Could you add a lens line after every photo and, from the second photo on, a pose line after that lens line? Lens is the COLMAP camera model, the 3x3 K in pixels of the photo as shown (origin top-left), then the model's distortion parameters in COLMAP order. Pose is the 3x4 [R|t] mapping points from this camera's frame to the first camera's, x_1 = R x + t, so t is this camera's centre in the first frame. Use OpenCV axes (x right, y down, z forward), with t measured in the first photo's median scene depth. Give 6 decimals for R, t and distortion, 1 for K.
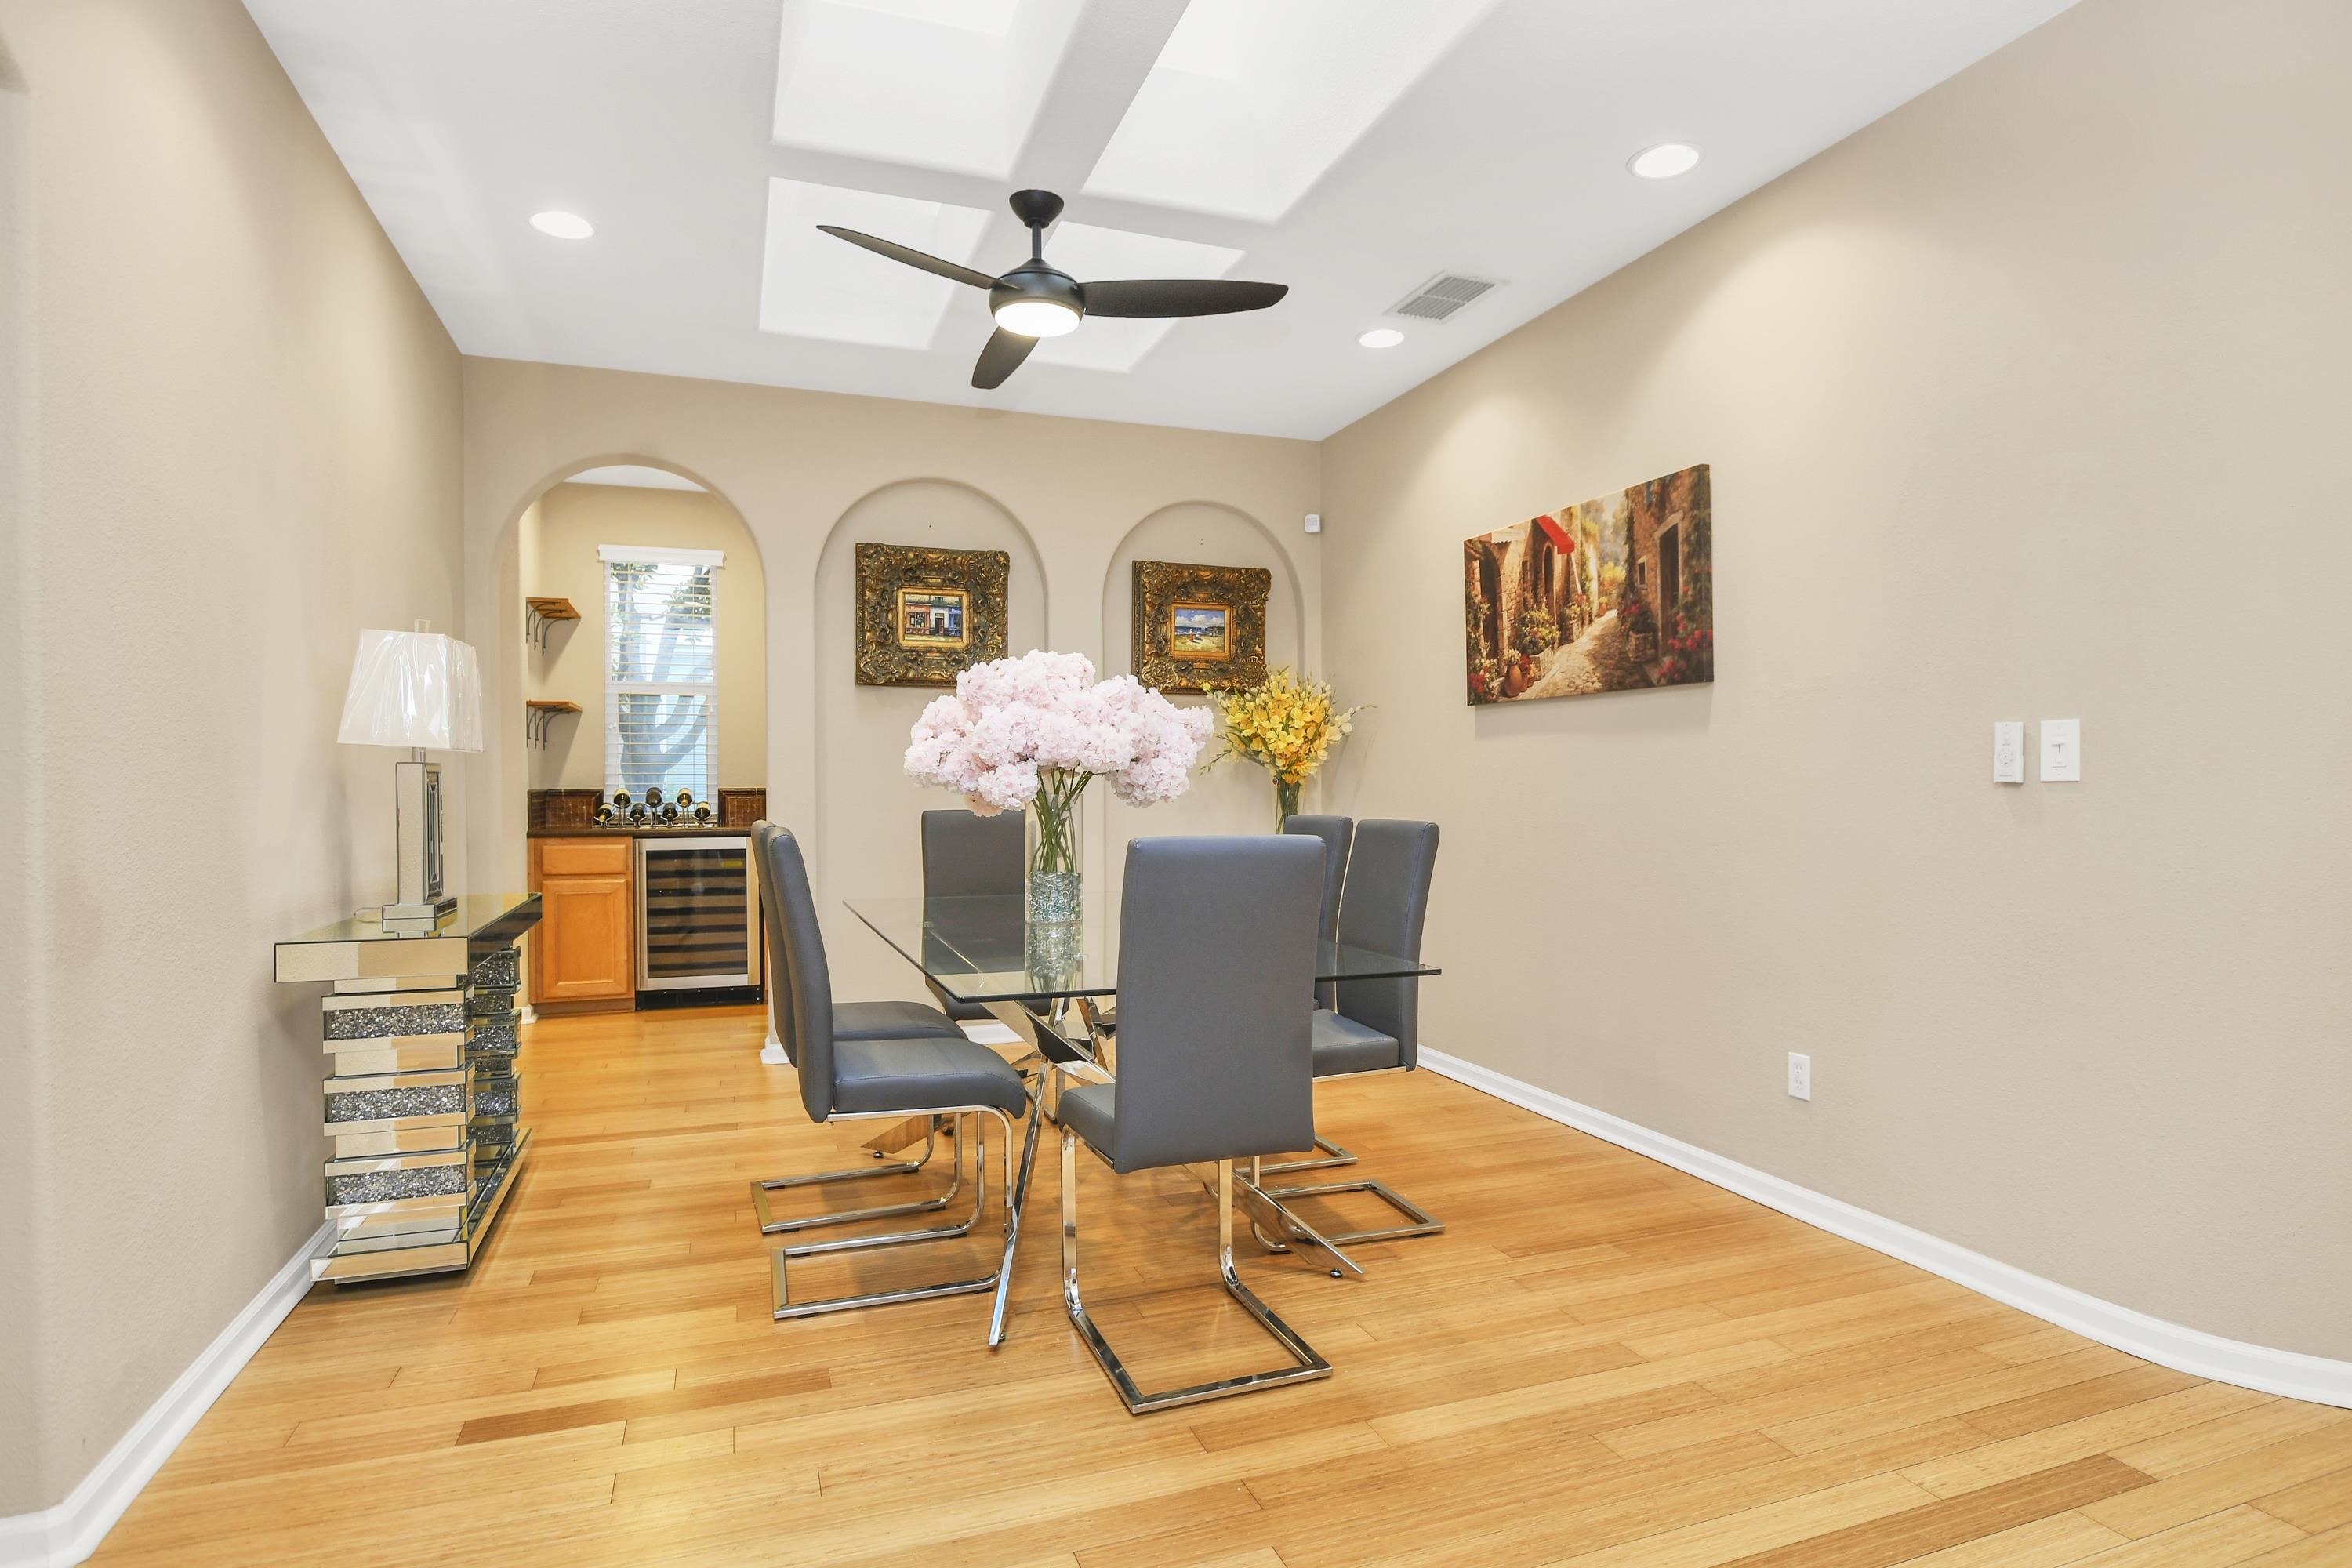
lens RADIAL K [[1262.2, 0, 1198.1], [0, 1262.2, 803.1], [0, 0, 1]] dist [-0.019606, 0.002243]
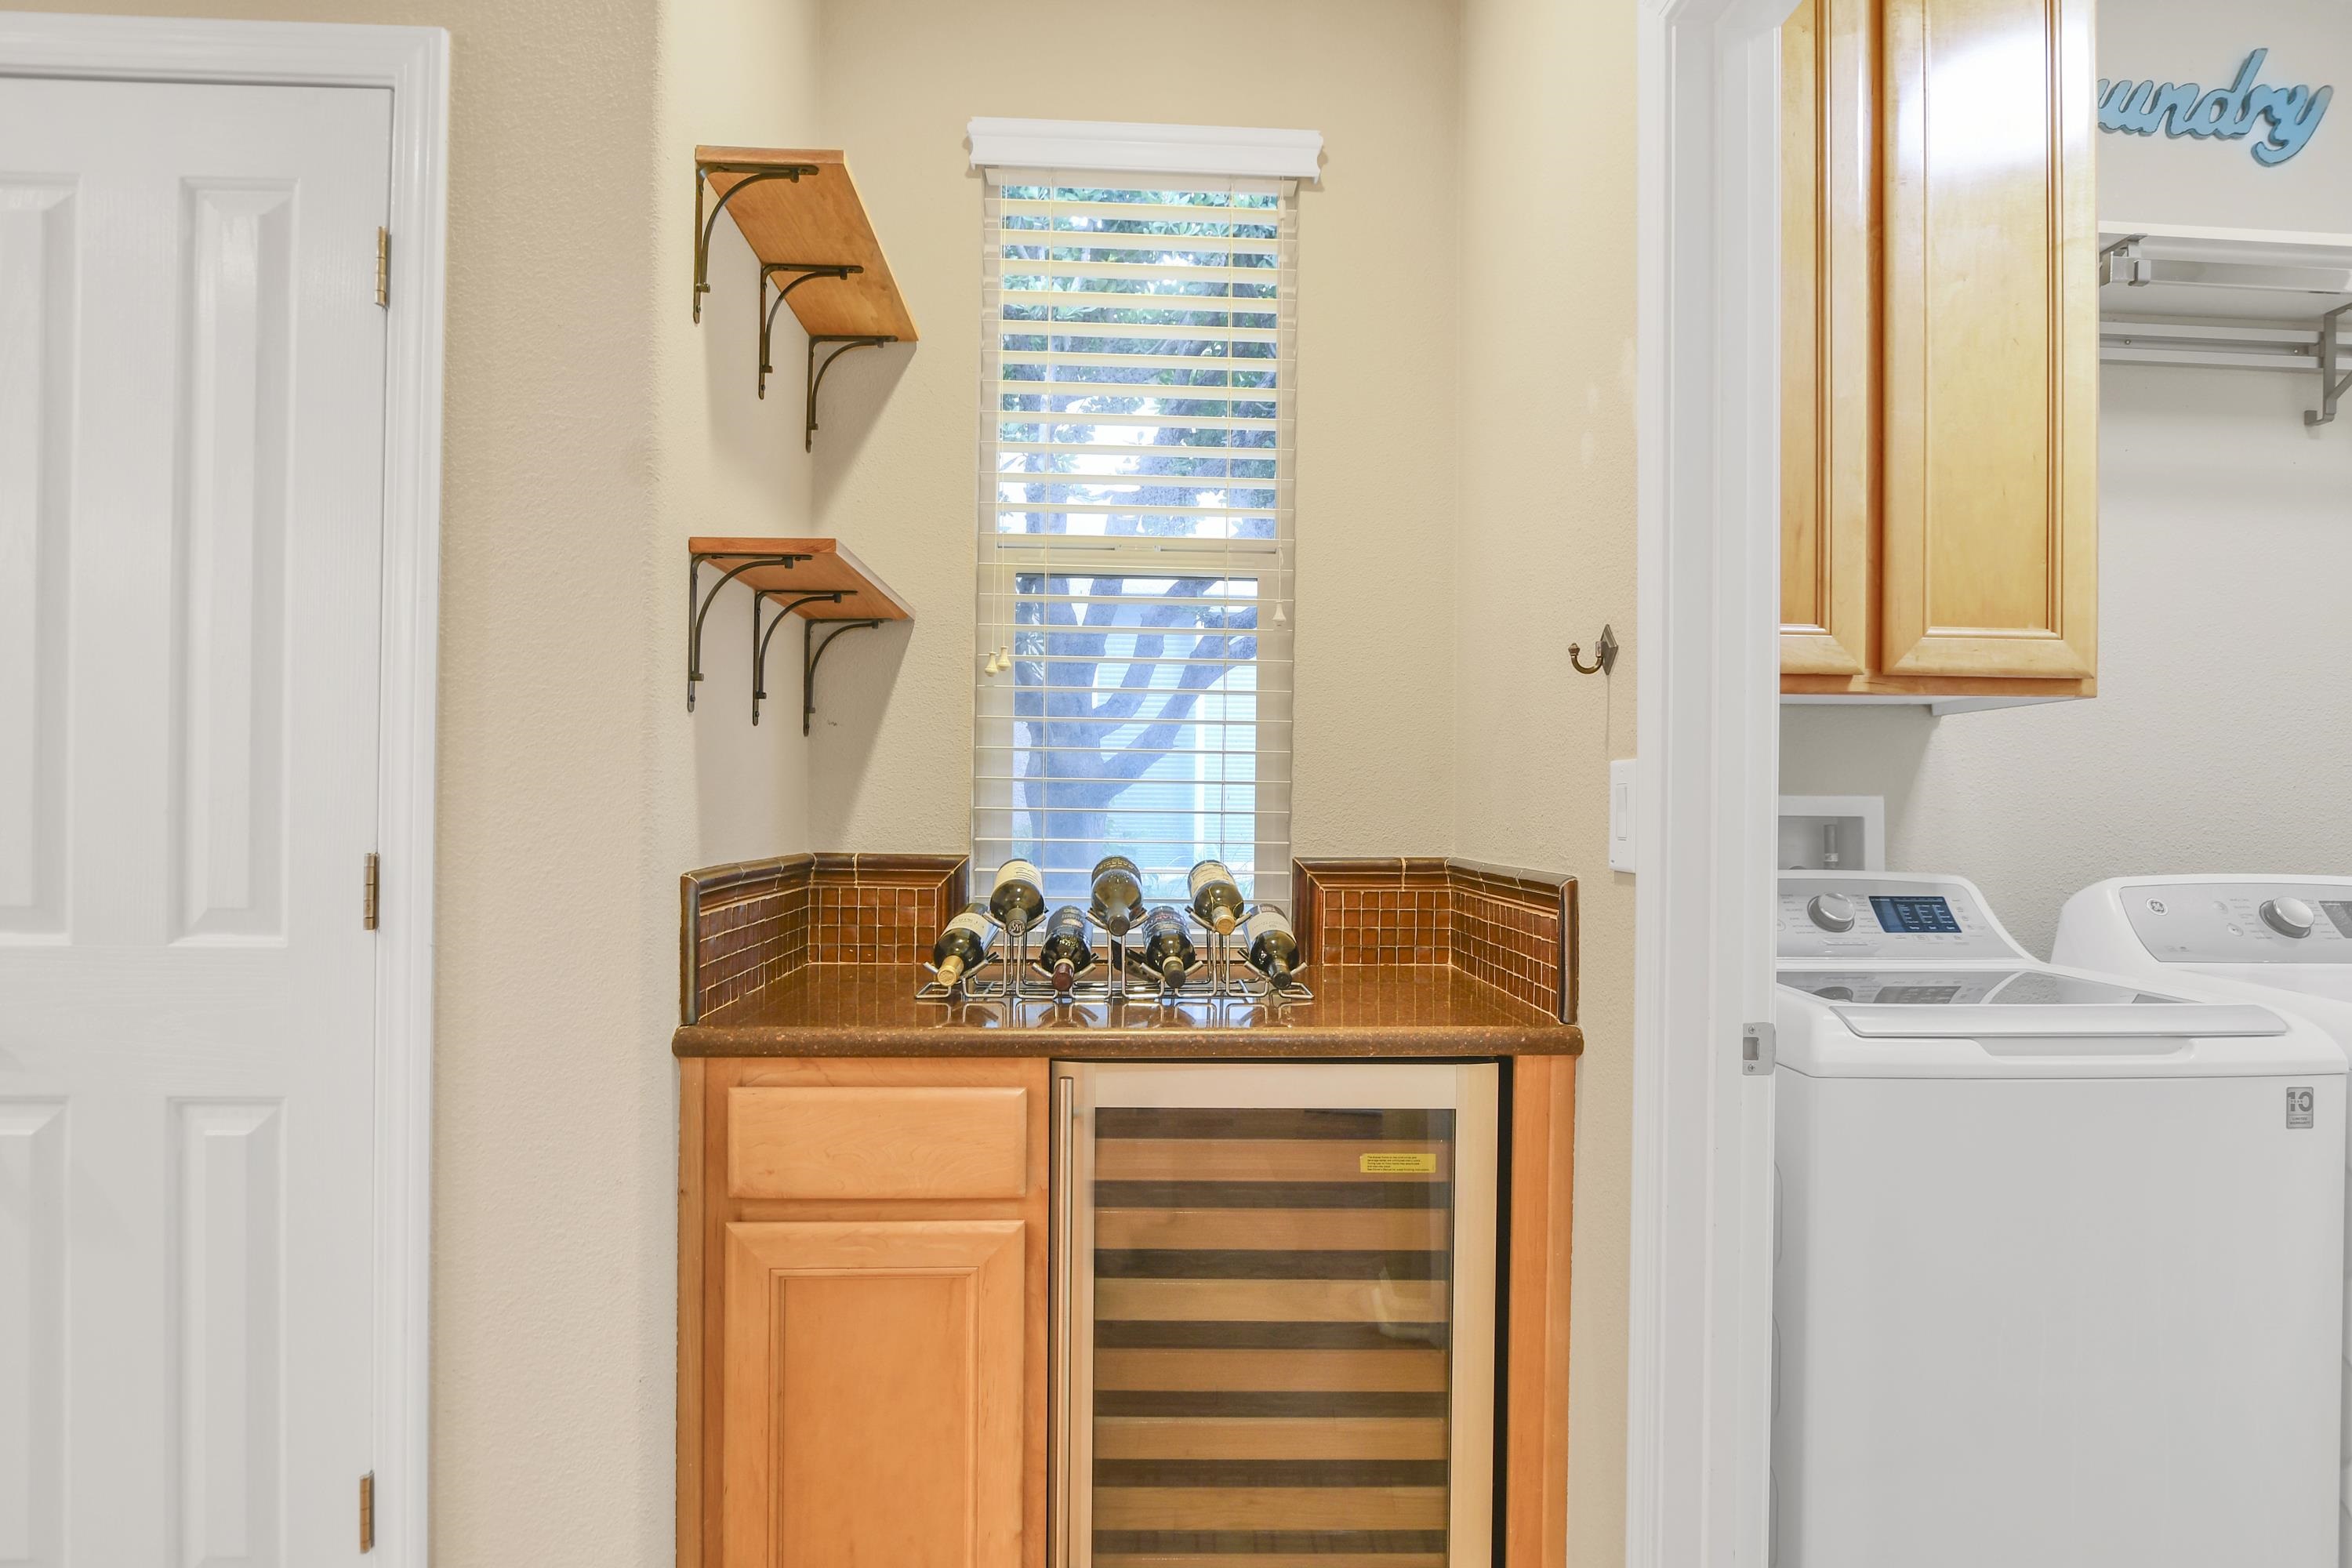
lens RADIAL K [[1262.2, 0, 1198.1], [0, 1262.2, 803.1], [0, 0, 1]] dist [-0.019606, 0.002243]
pose [[0.954676, 0.013543, -0.297339, -0.331720], [-0.018596, 0.999727, -0.014171, -0.022353], [0.297065, 0.019058, 0.954667, 0.733564]]
